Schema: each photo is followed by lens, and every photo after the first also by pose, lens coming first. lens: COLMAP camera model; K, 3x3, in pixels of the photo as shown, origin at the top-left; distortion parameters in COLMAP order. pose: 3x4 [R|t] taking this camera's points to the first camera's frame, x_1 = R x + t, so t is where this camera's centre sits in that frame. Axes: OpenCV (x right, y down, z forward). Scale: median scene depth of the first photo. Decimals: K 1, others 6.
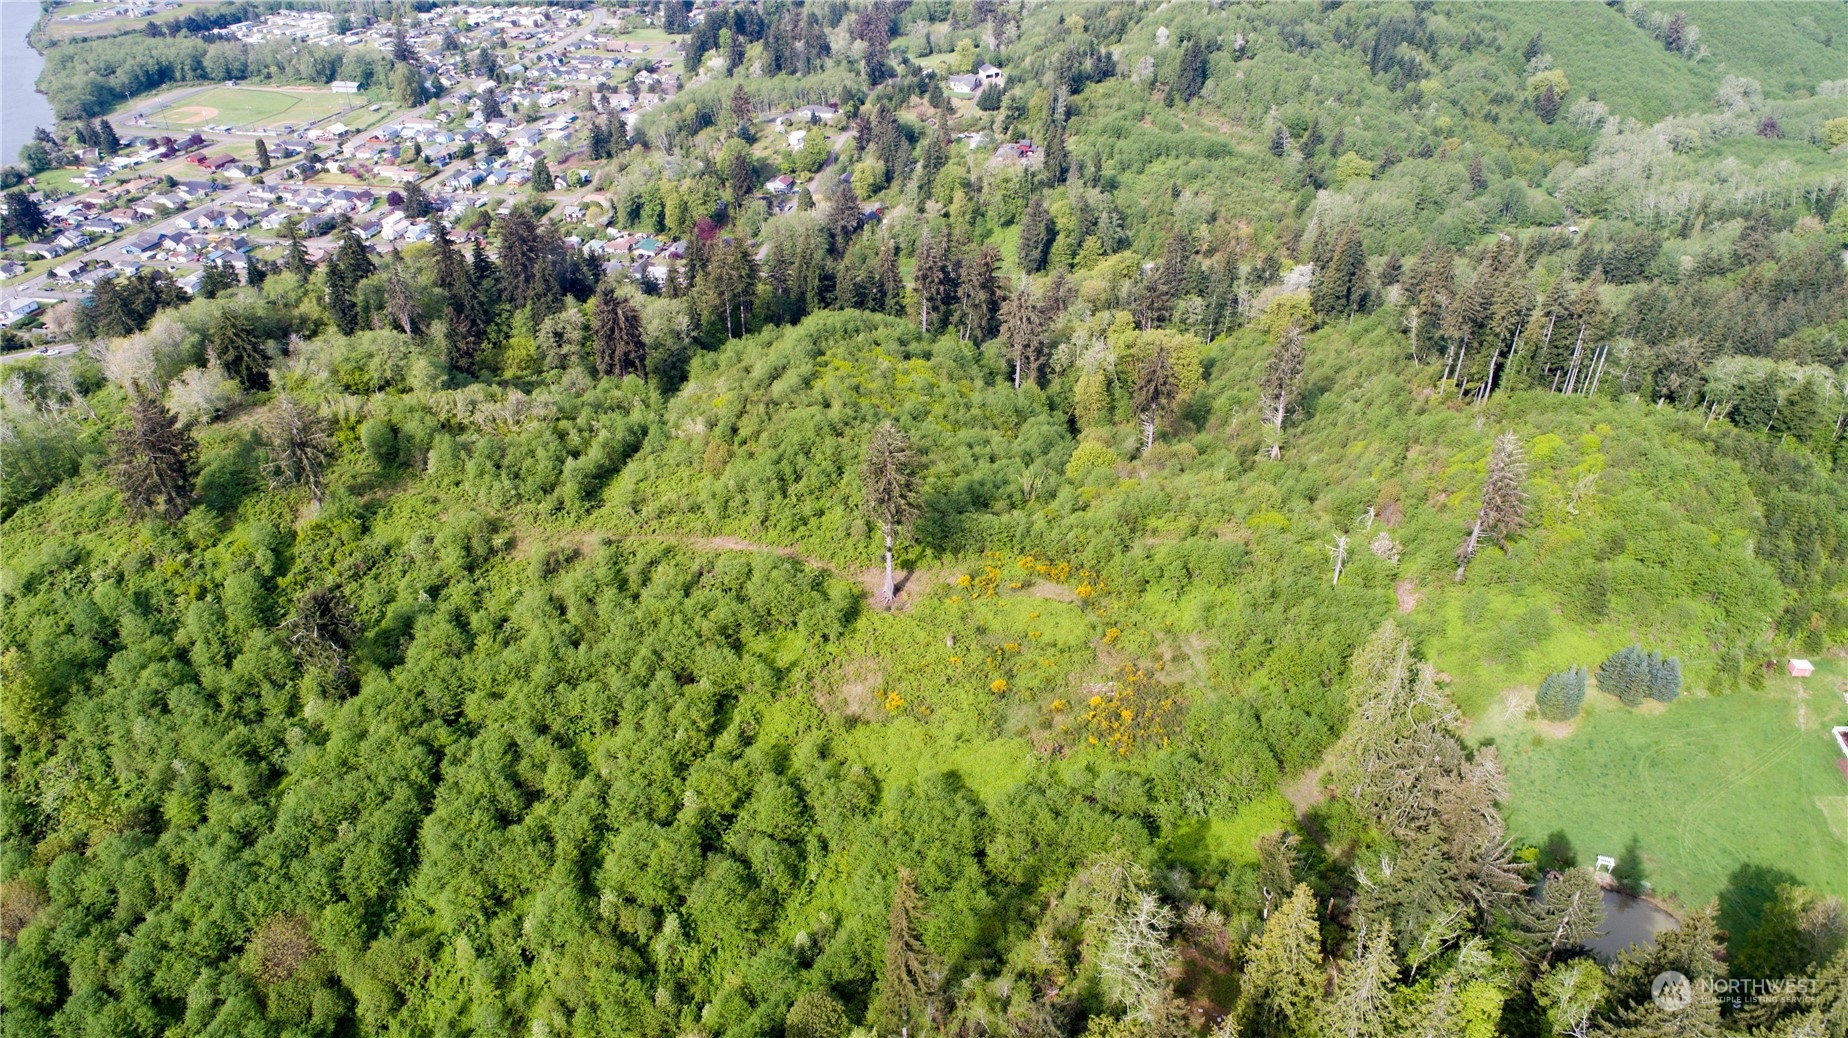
lens RADIAL K [[1237.5, 0, 922.4], [0, 1237.5, 518.1], [0, 0, 1]] dist [-0.016625, 0.007587]
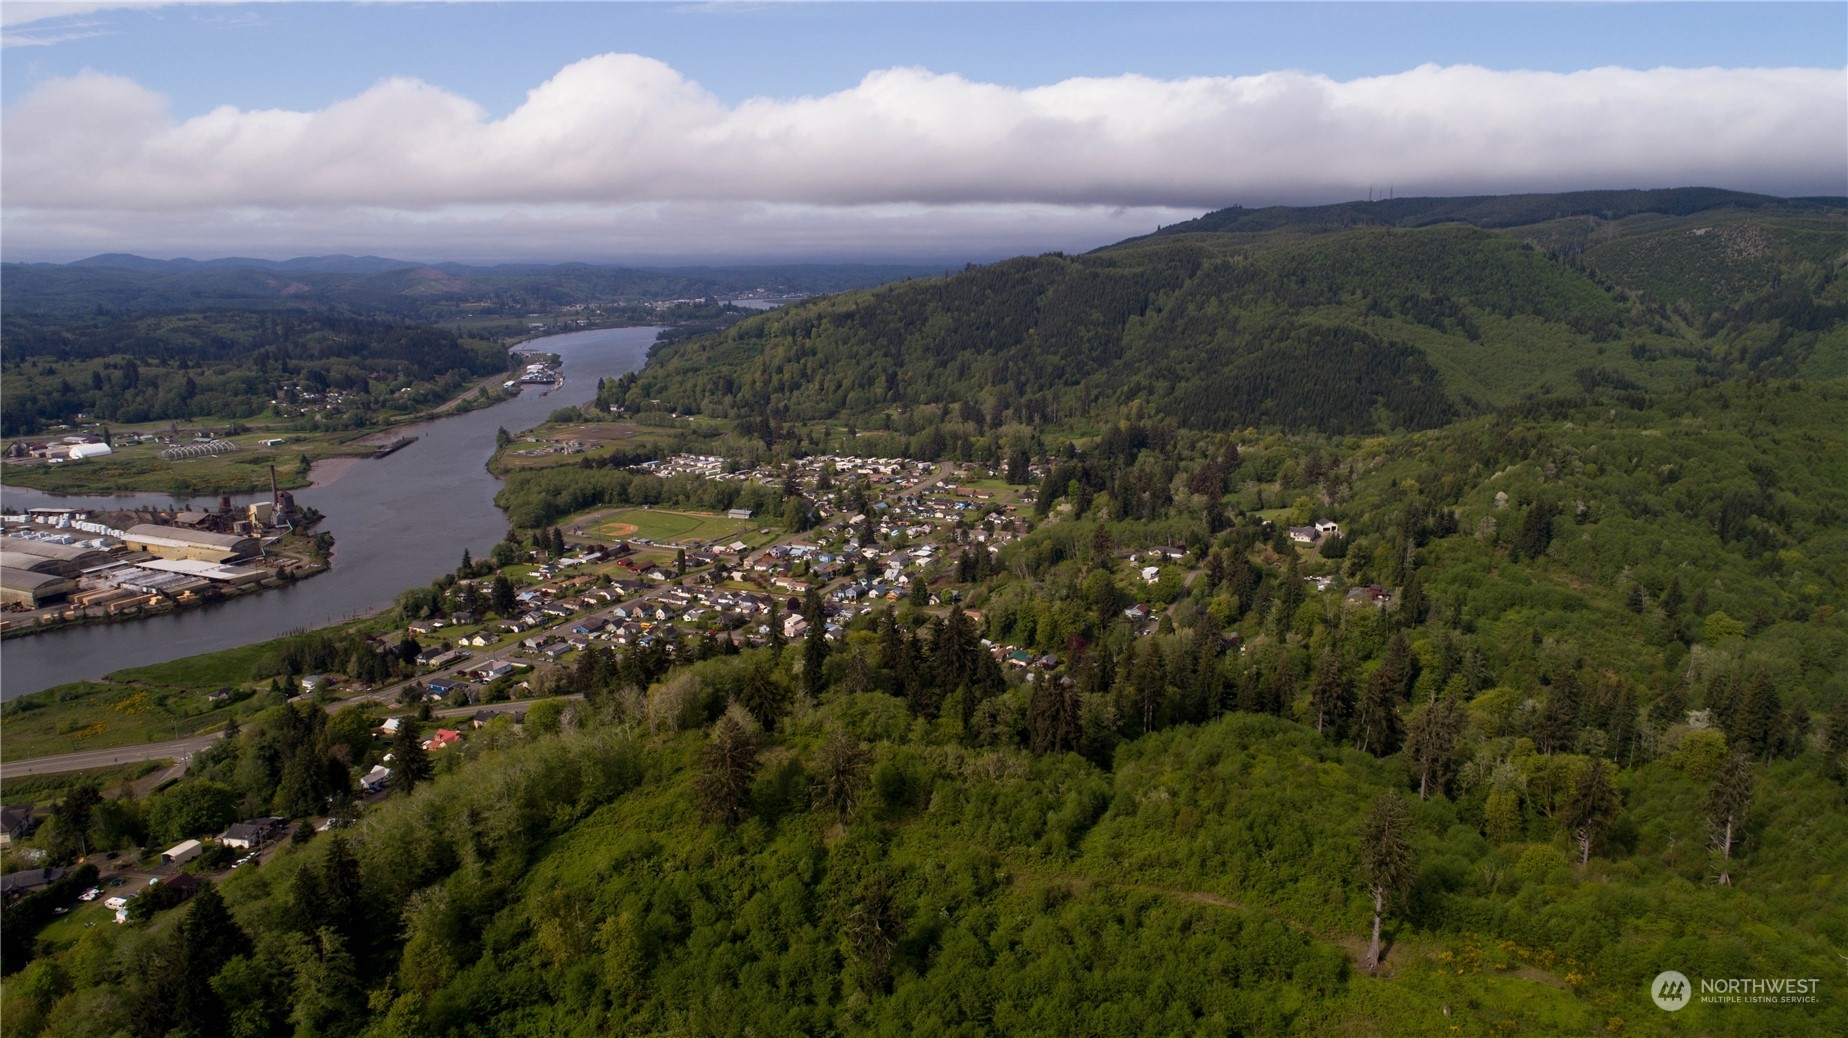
lens RADIAL K [[1237.5, 0, 921.0], [0, 1237.5, 517.1], [0, 0, 1]] dist [-0.016625, 0.007587]
pose [[0.977525, 0.043279, -0.206328, -0.094169], [-0.112706, 0.934381, -0.337977, 0.049419], [0.178162, 0.353636, 0.918259, -0.076054]]
